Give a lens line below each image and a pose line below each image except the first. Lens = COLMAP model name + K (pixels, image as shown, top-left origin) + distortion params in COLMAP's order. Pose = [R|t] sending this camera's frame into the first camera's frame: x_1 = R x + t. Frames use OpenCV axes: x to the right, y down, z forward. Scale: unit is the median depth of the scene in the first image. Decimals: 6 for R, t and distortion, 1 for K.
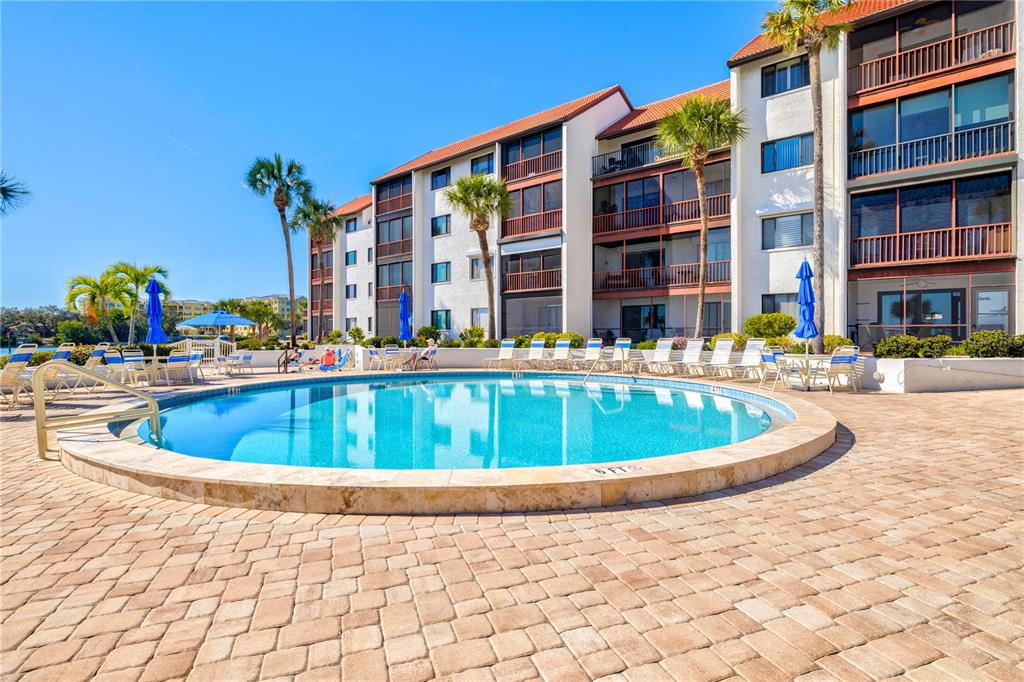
lens RADIAL K [[480.6, 0, 509.9], [0, 480.6, 338.5], [0, 0, 1]] dist [-0.008177, 0.002926]
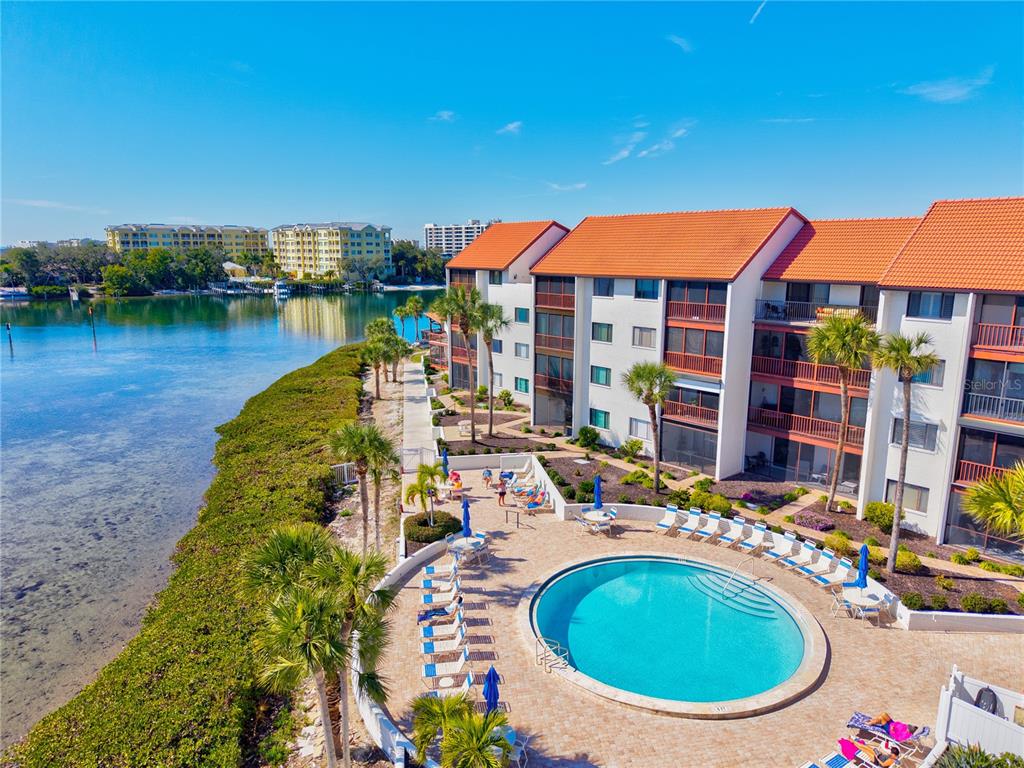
lens RADIAL K [[696.9, 0, 504.0], [0, 696.9, 384.1], [0, 0, 1]] dist [0.013200, -0.001667]
pose [[0.982617, 0.041330, -0.180985, -0.087914], [-0.005083, 0.980527, 0.196318, -0.496646], [0.185575, -0.191986, 0.963693, -0.625345]]
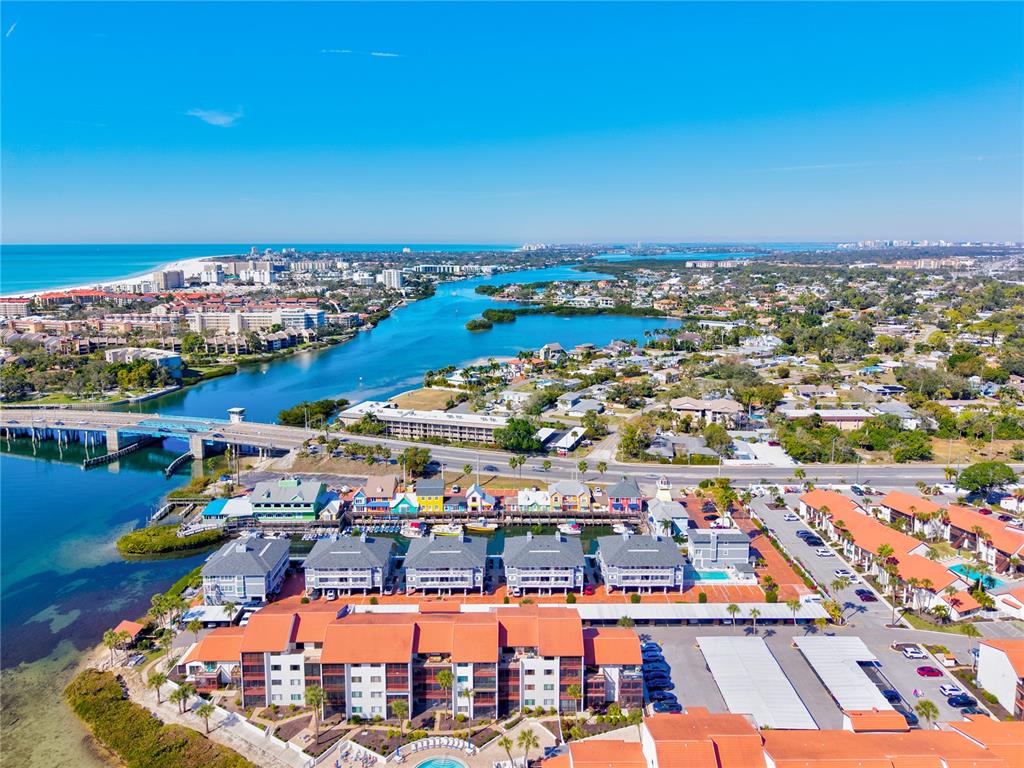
lens RADIAL K [[696.9, 0, 514.0], [0, 696.9, 378.6], [0, 0, 1]] dist [0.013200, -0.001667]
pose [[0.778654, -0.097585, 0.619819, -2.145281], [-0.004562, 0.986925, 0.161115, -3.159814], [-0.627438, -0.128280, 0.768028, -3.011313]]
